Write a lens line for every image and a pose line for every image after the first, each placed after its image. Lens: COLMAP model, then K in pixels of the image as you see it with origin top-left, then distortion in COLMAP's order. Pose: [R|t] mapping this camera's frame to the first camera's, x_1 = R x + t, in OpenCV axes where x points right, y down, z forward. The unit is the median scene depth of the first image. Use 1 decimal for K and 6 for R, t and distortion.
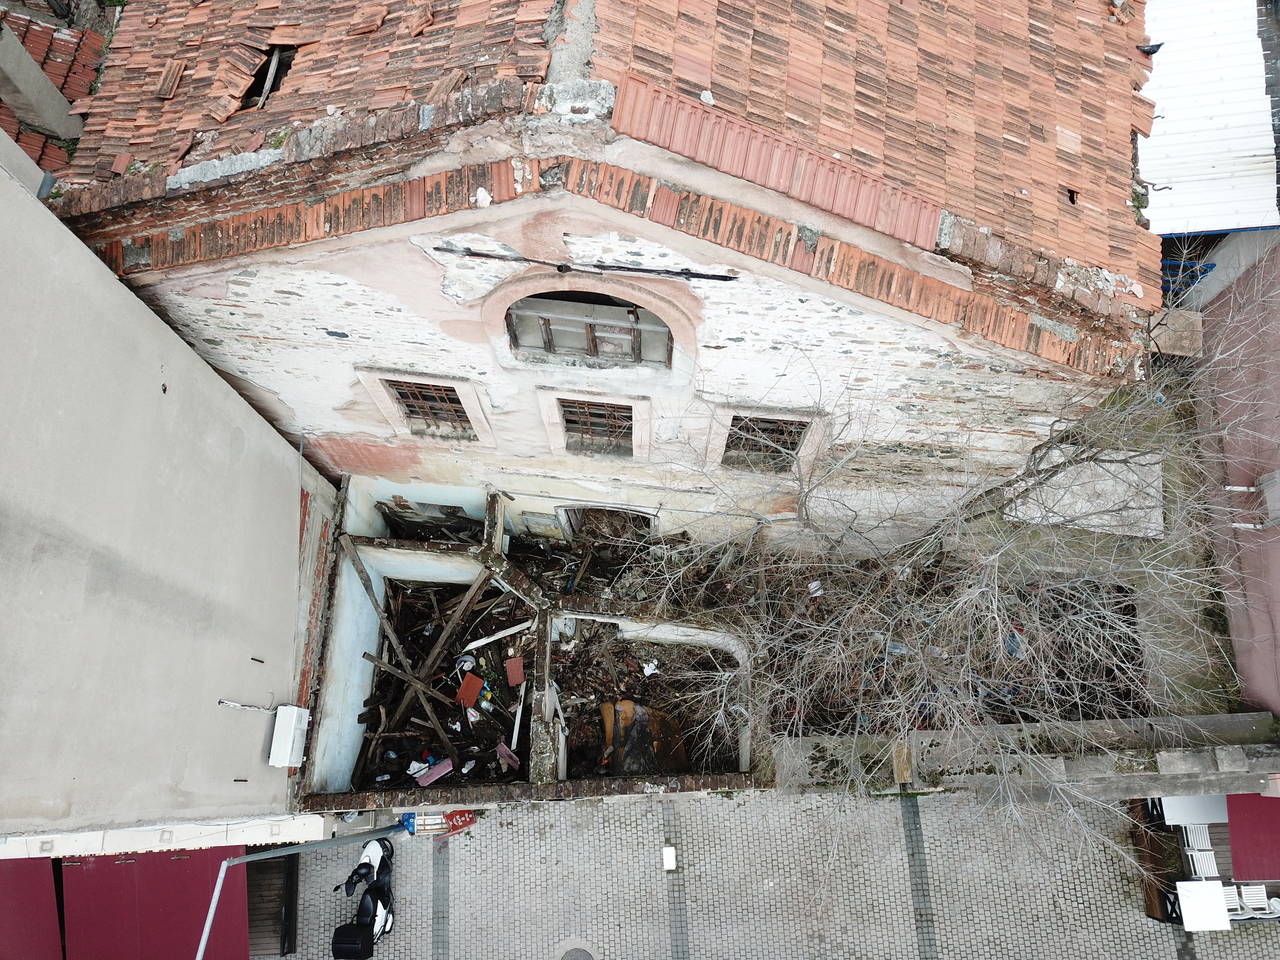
lens RADIAL K [[978.5, 0, 631.3], [0, 978.5, 476.7], [0, 0, 1]] dist [0.010189, -0.002704]
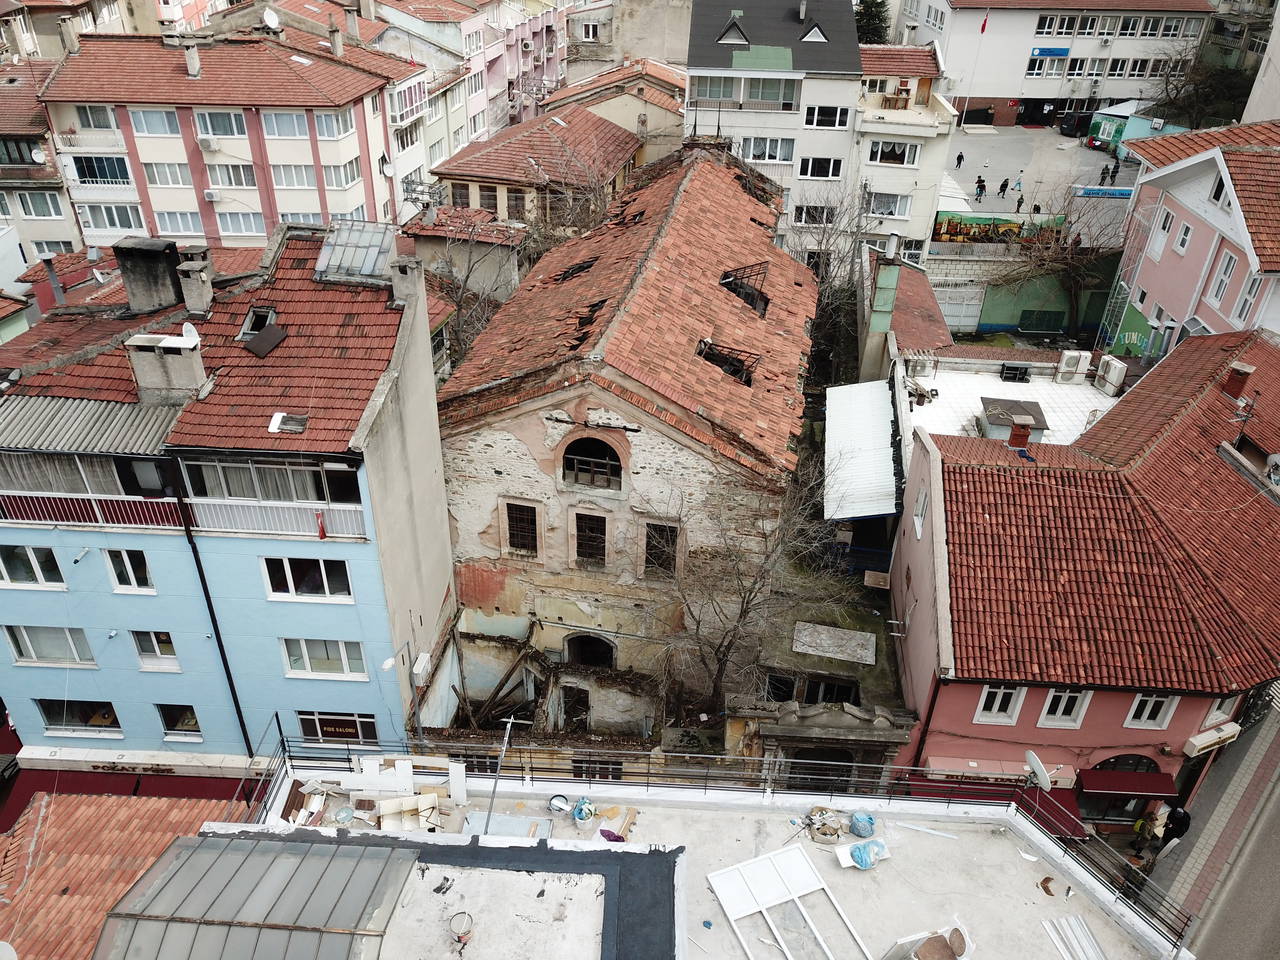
lens RADIAL K [[960.1, 0, 640.0], [0, 960.1, 480.0], [0, 0, 1]] dist [0.177046, -0.000478]
pose [[0.995749, 0.077054, -0.050474, 0.136030], [-0.091643, 0.773360, -0.627308, 0.920249], [-0.009302, 0.629267, 0.777134, -0.640905]]
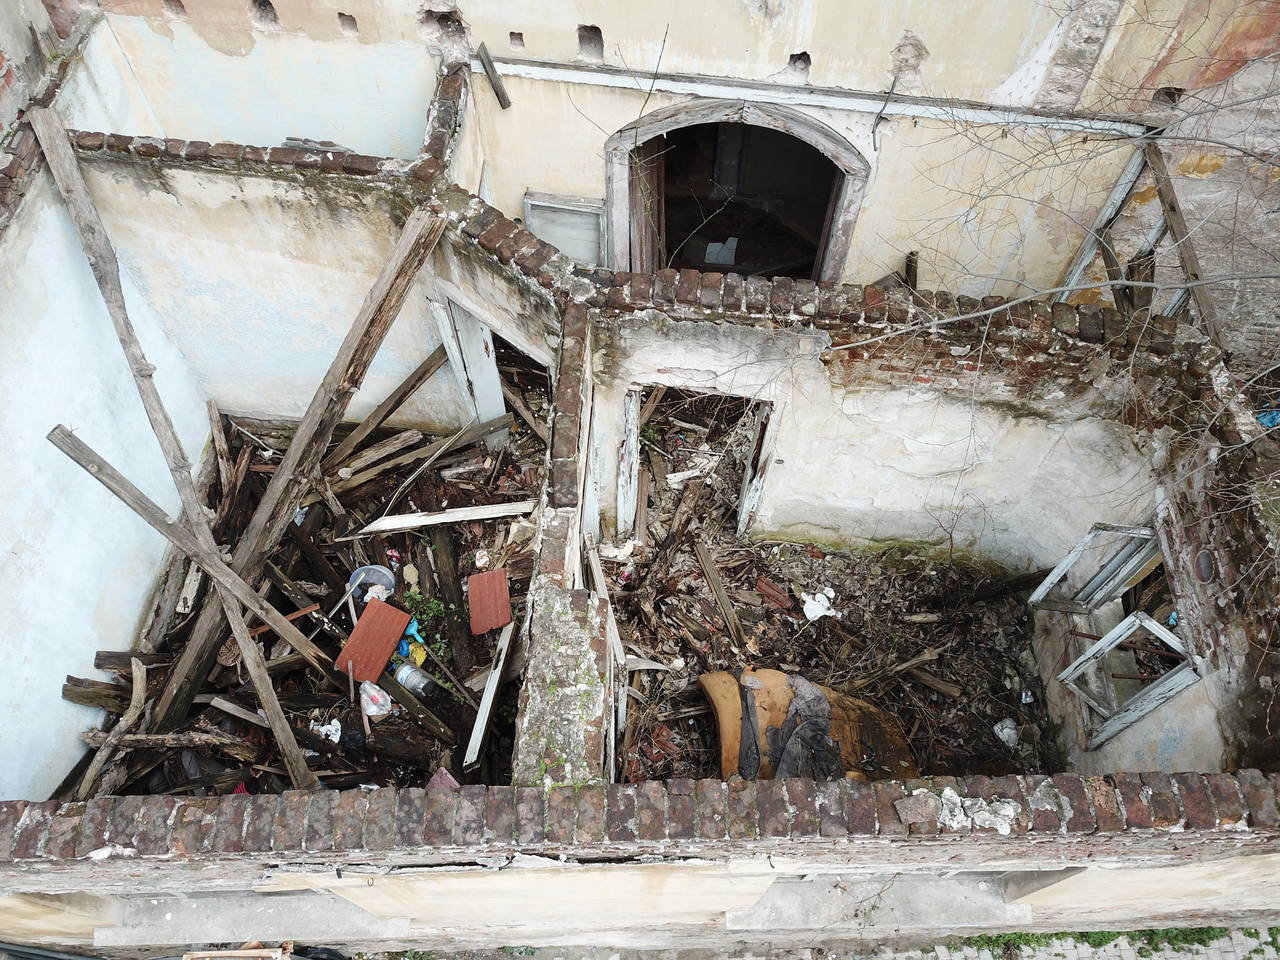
lens RADIAL K [[978.5, 0, 631.3], [0, 978.5, 476.7], [0, 0, 1]] dist [0.010189, -0.002704]
pose [[0.999593, 0.028473, -0.001848, -0.061185], [-0.028146, 0.973350, -0.227591, 0.245145], [-0.004682, 0.227551, 0.973755, 0.602564]]
